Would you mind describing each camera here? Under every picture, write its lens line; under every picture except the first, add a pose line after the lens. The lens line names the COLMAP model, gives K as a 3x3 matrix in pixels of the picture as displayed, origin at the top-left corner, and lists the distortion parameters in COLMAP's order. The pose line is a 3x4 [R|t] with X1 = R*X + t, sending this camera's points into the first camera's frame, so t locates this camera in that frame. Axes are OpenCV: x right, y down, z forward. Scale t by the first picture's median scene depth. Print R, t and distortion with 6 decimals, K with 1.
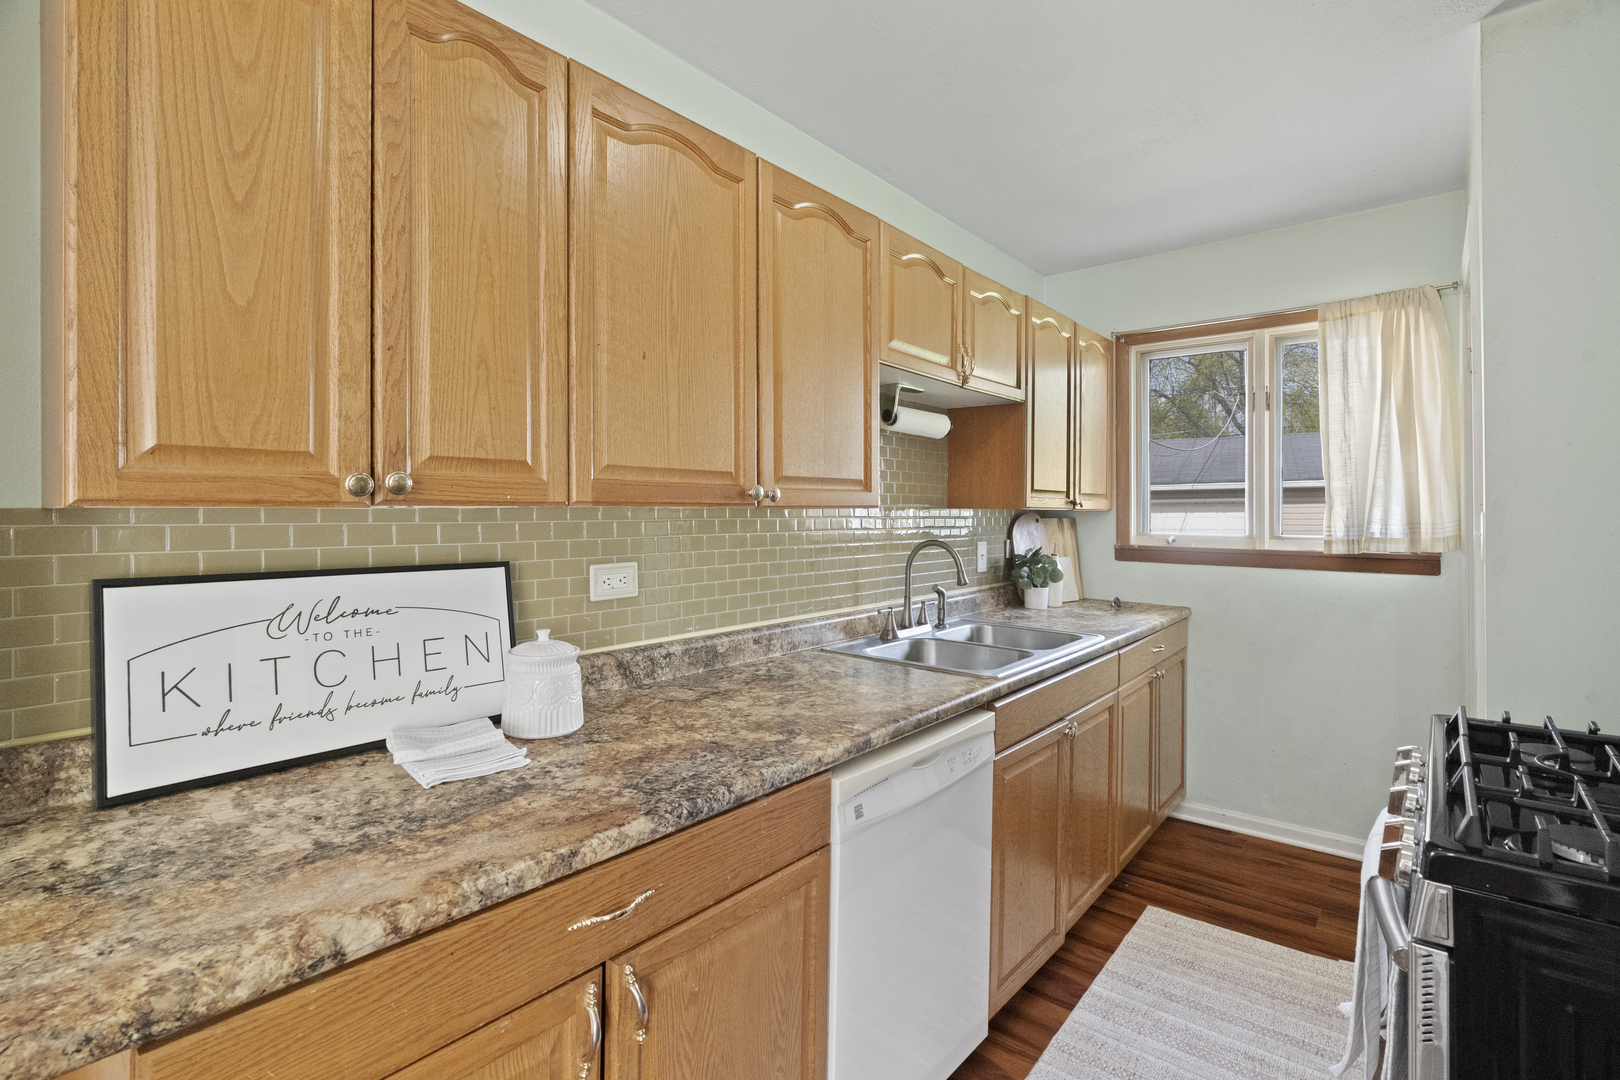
lens RADIAL K [[751.0, 0, 807.0], [0, 751.0, 513.1], [0, 0, 1]] dist [-0.003082, -0.000102]
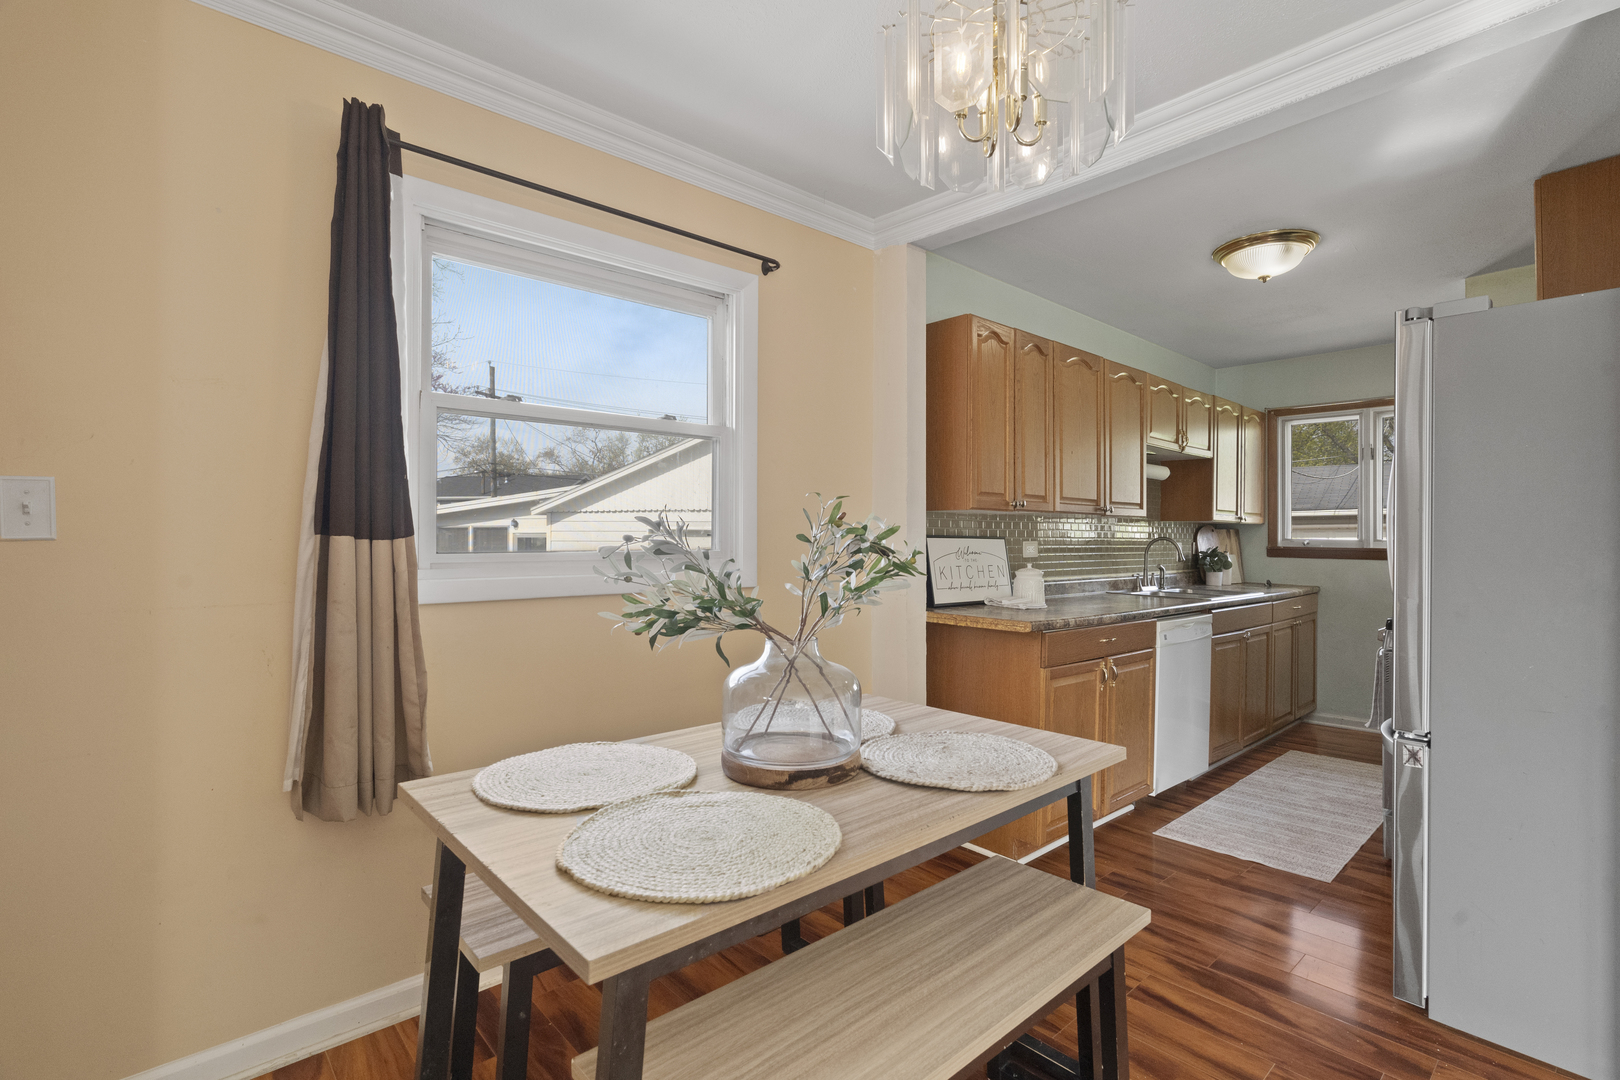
lens RADIAL K [[757.7, 0, 810.0], [0, 757.7, 540.0], [0, 0, 1]] dist [-0.003948, -0.000163]
pose [[0.990637, 0.002937, -0.136487, -0.728153], [-0.003330, 0.999991, -0.002651, 0.087097], [0.136478, 0.003081, 0.990638, -1.579444]]
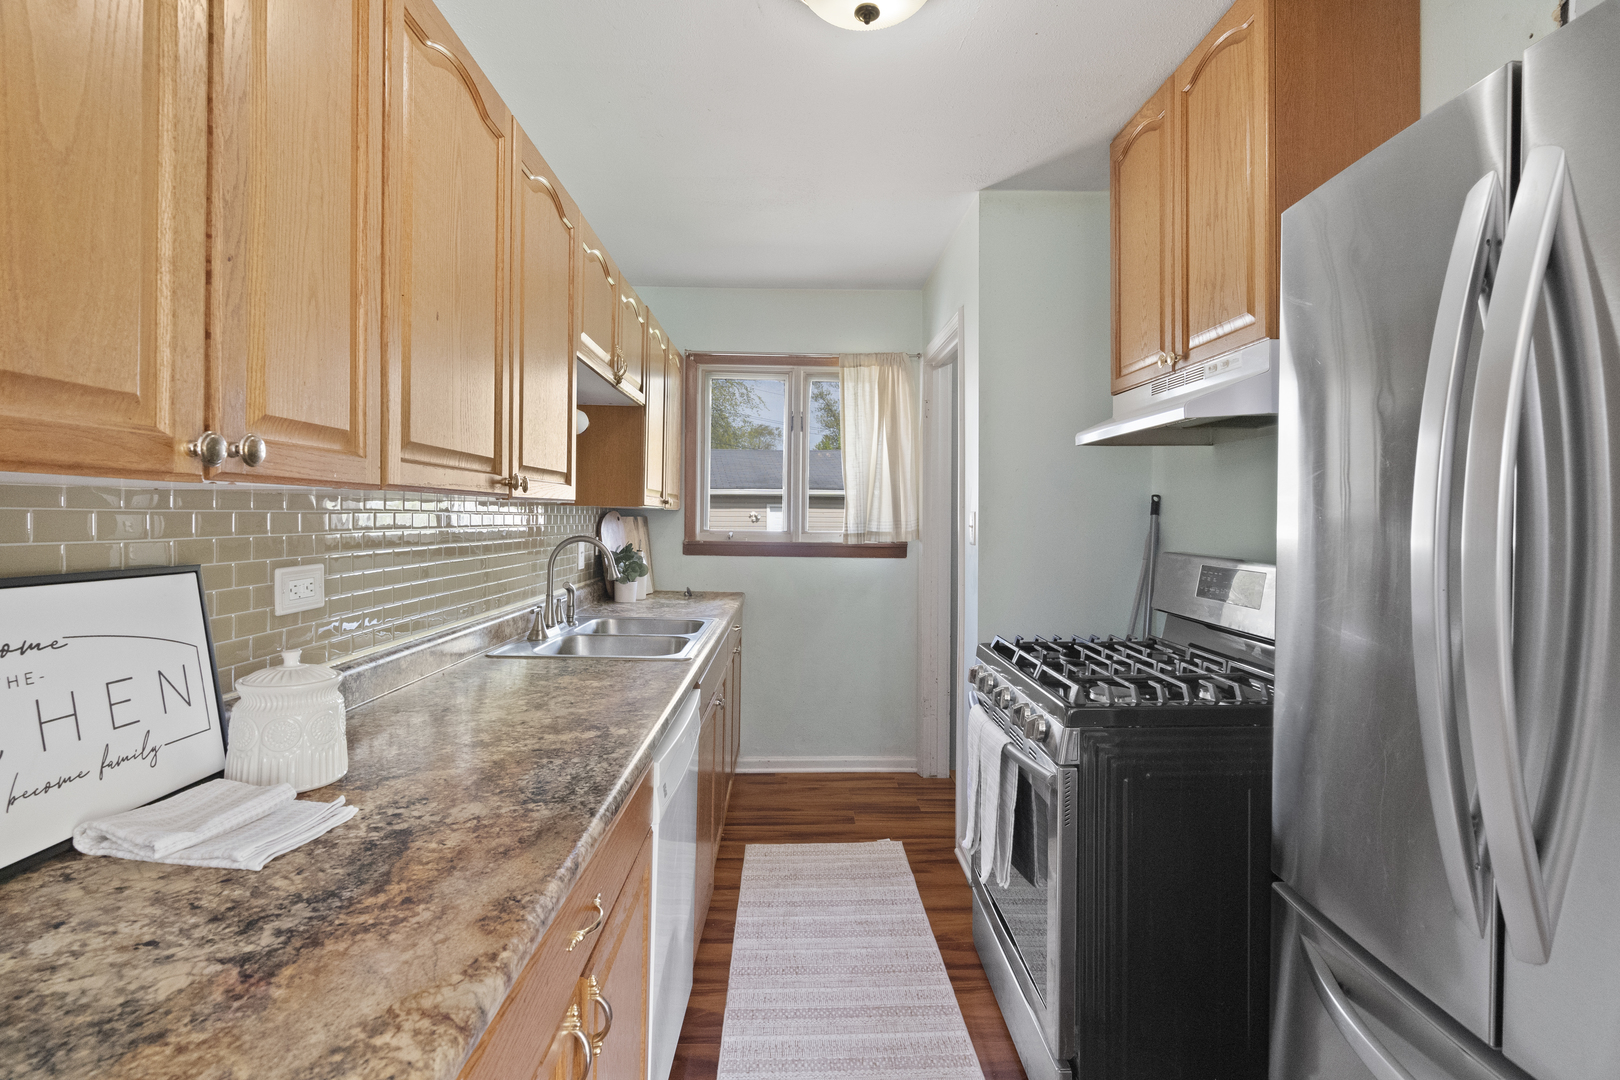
lens RADIAL K [[758.7, 0, 812.1], [0, 758.7, 517.9], [0, 0, 1]] dist [-0.000094, 0.000998]
pose [[0.749697, 0.005192, 0.661761, -0.466061], [-0.007122, 0.999975, 0.000223, 0.016155], [-0.661743, -0.004880, 0.749714, 0.072676]]
